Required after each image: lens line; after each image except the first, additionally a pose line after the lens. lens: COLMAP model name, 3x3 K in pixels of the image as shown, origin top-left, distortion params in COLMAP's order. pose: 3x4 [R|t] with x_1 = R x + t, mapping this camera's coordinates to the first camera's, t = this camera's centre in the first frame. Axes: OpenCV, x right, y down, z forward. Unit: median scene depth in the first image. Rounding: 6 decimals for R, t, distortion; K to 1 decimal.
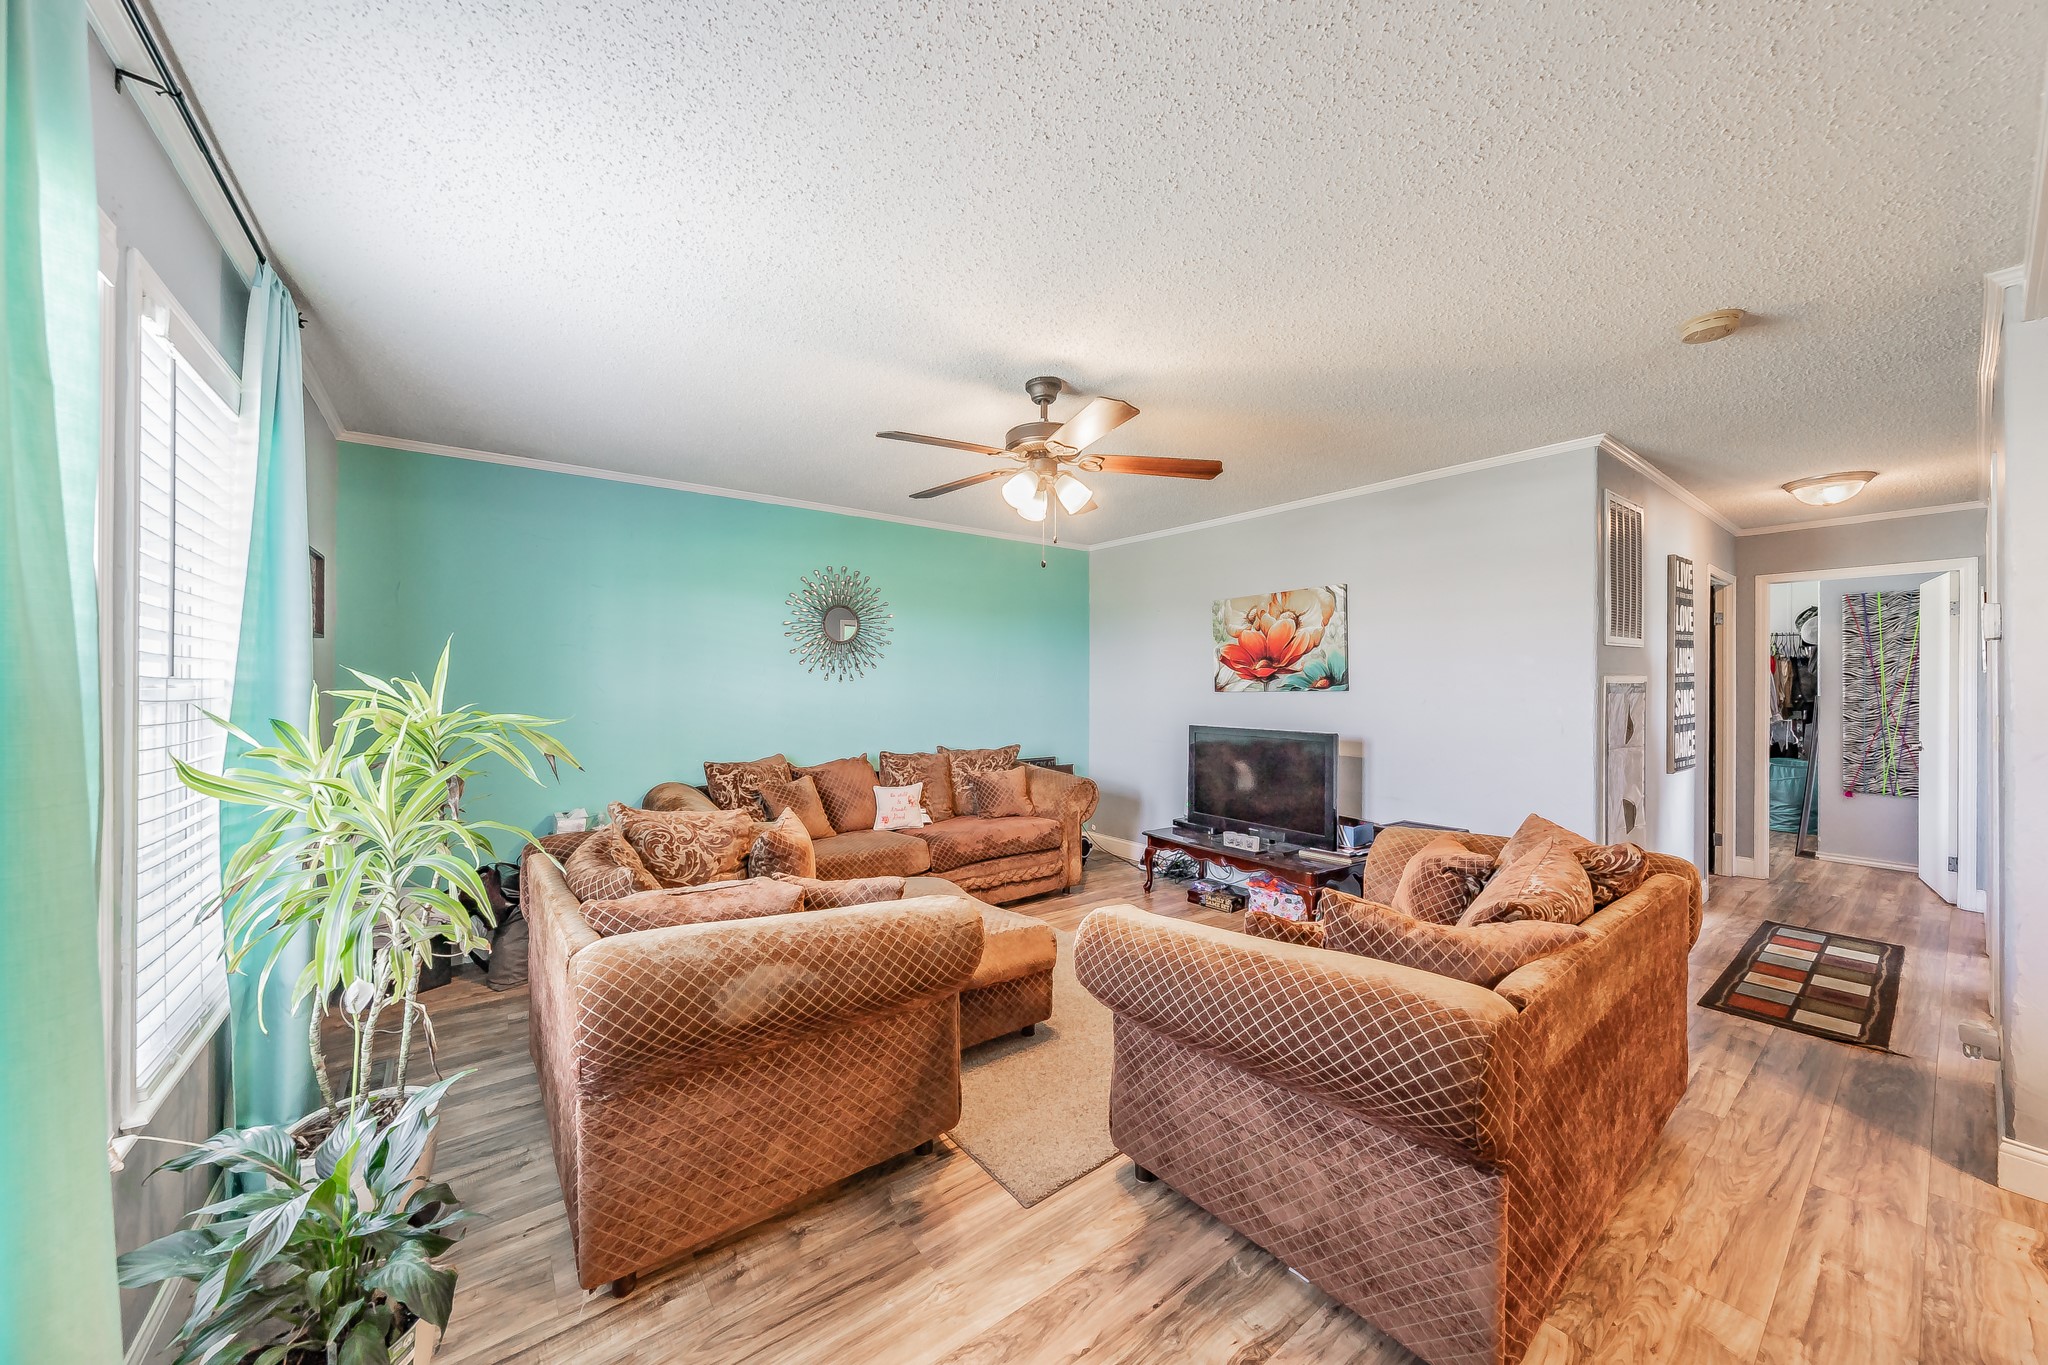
lens RADIAL K [[713.6, 0, 1026.7], [0, 713.6, 674.5], [0, 0, 1]] dist [-0.000158, -0.000033]
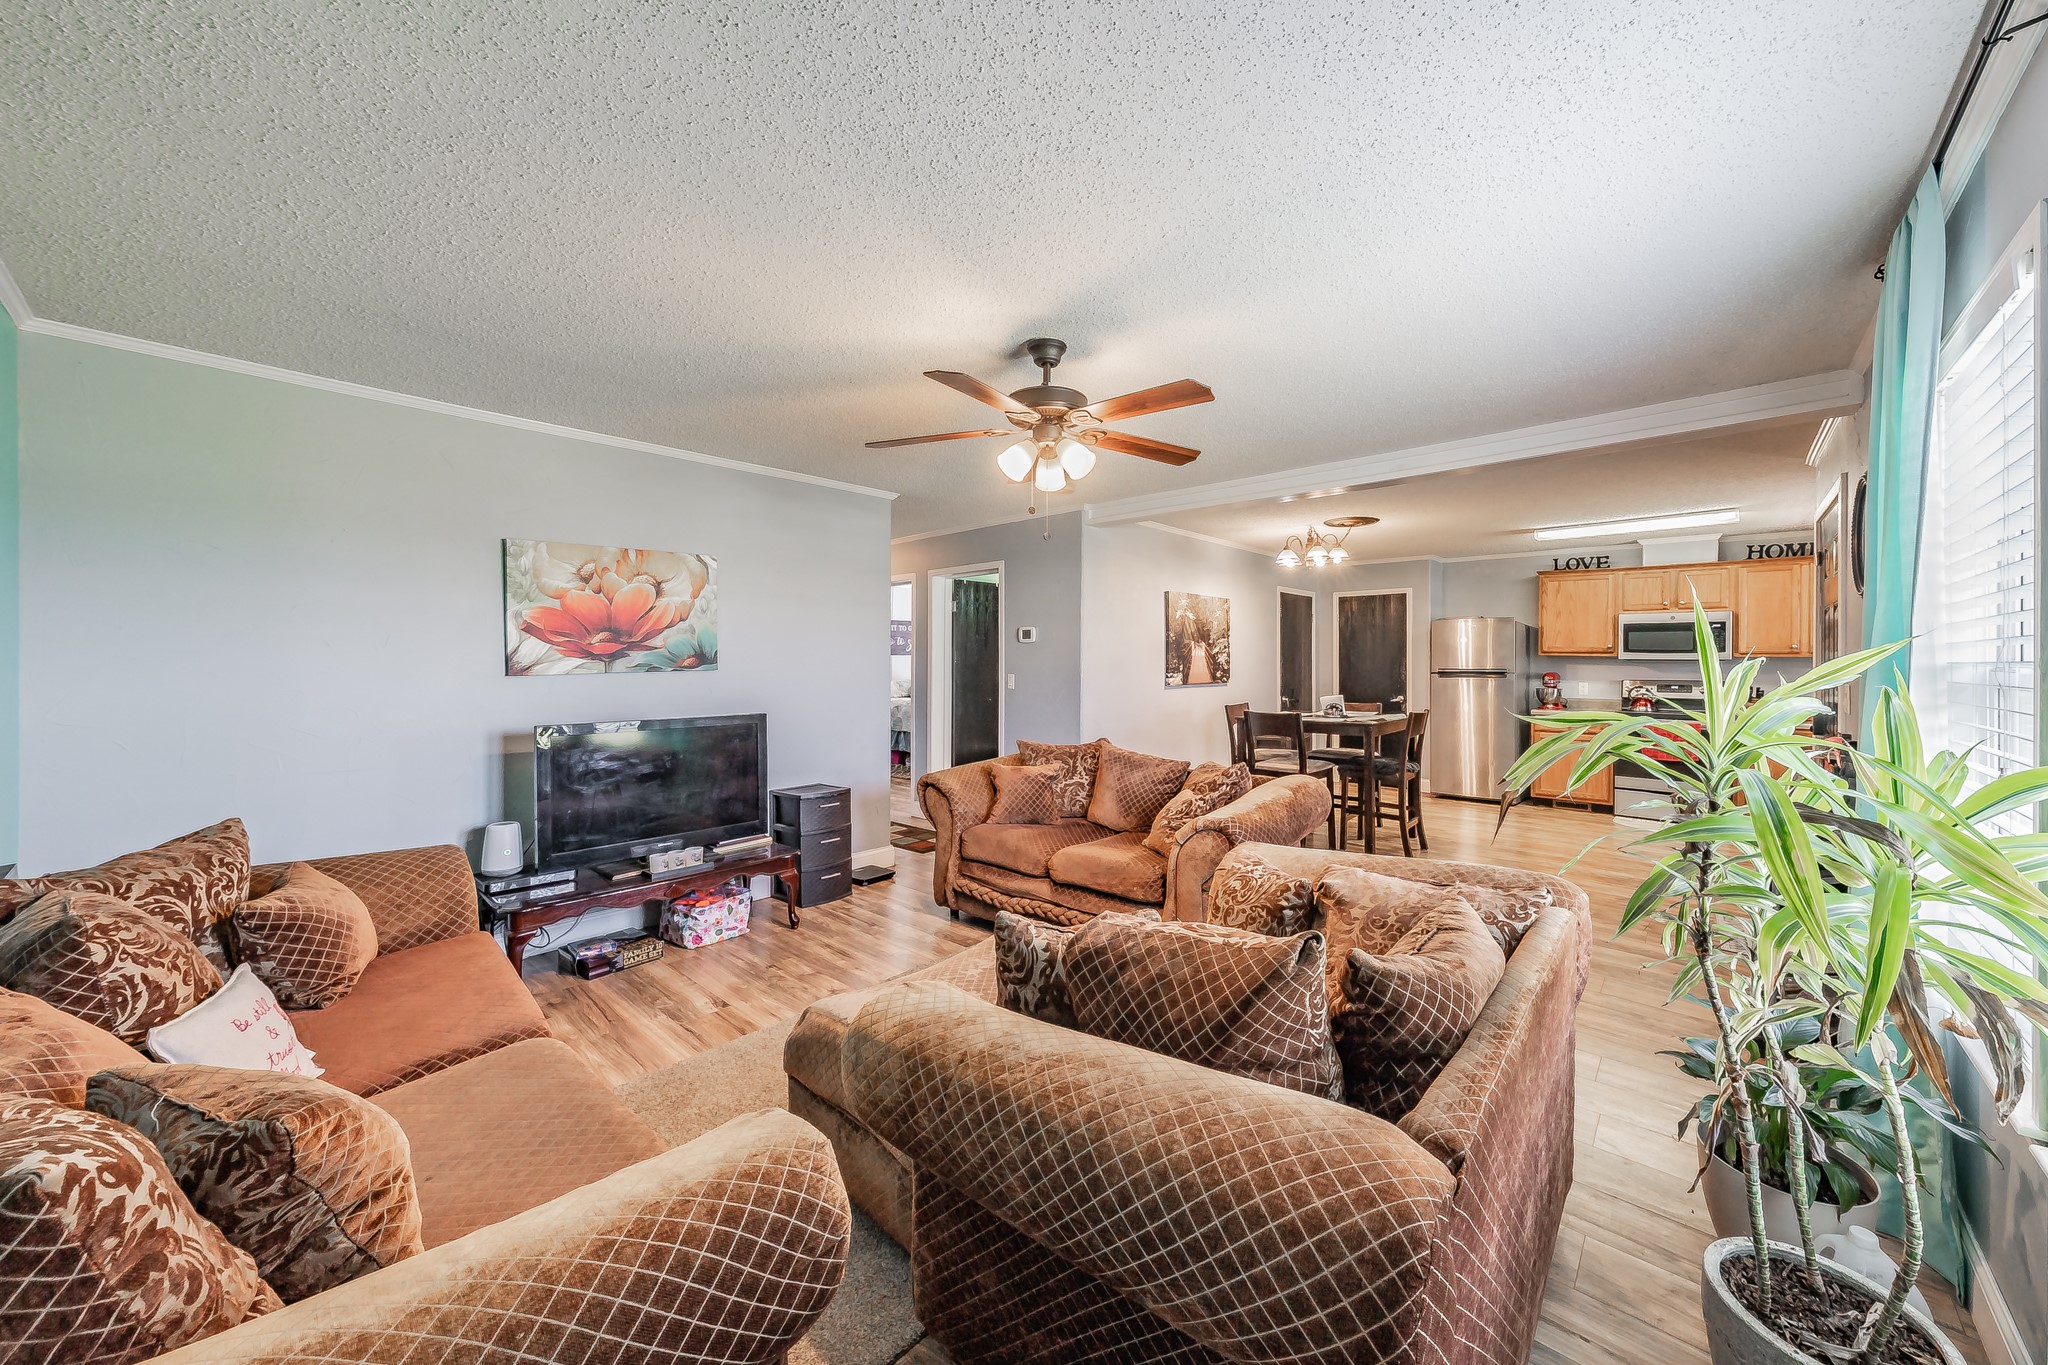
lens RADIAL K [[713.6, 0, 1025.3], [0, 713.6, 671.0], [0, 0, 1]] dist [-0.000158, -0.000033]
pose [[-0.159170, -0.009437, 0.987206, -0.517334], [0.000343, 0.999954, 0.009614, 0.014511], [-0.987251, 0.001868, -0.159159, 0.703648]]
